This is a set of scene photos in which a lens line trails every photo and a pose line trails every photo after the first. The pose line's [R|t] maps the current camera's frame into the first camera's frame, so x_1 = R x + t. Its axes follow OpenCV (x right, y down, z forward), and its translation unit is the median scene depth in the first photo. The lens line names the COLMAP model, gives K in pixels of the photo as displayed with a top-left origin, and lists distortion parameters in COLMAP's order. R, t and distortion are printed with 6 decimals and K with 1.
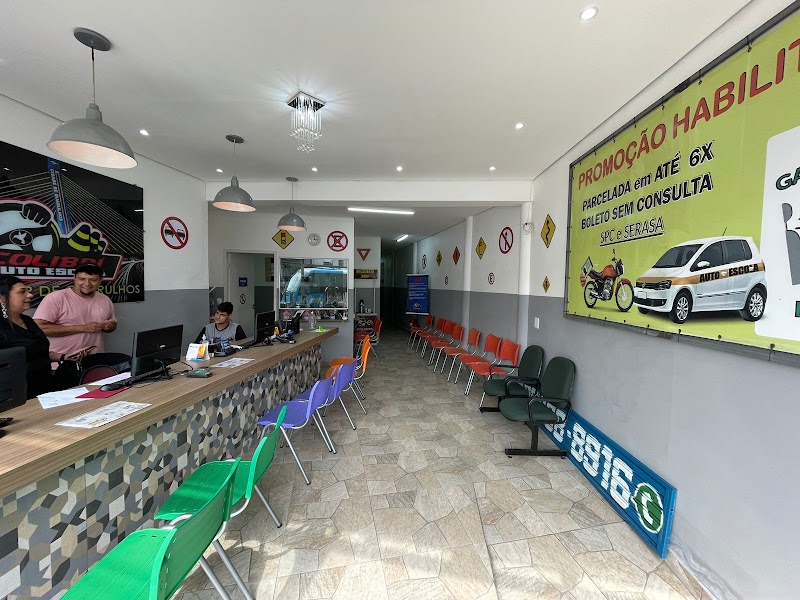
lens RADIAL K [[333.9, 0, 400.0], [0, 333.9, 300.0], [0, 0, 1]] dist [0.052056, 0.000184]
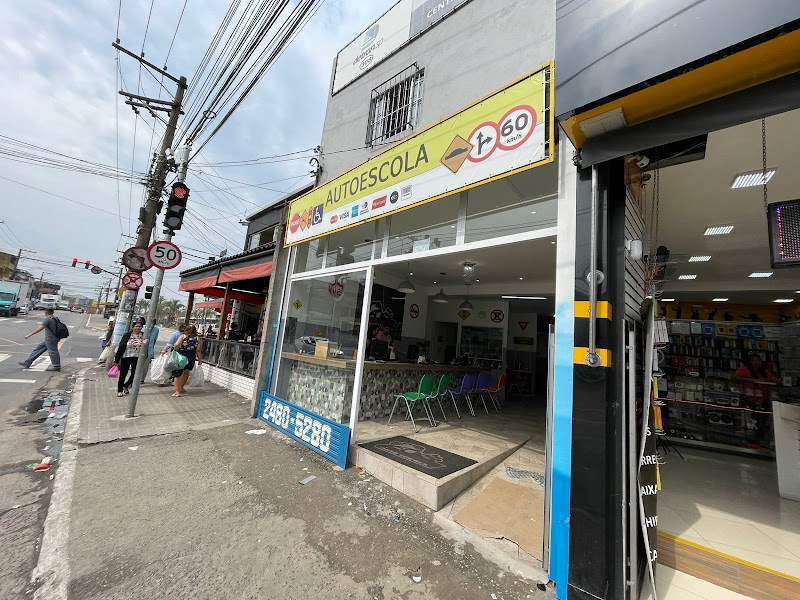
lens RADIAL K [[333.9, 0, 400.0], [0, 333.9, 300.0], [0, 0, 1]] dist [0.052056, 0.000184]
pose [[0.848417, -0.009779, -0.529239, 0.545823], [-0.107824, 0.975674, -0.190879, 0.210352], [0.518231, 0.219010, 0.826723, -1.155967]]
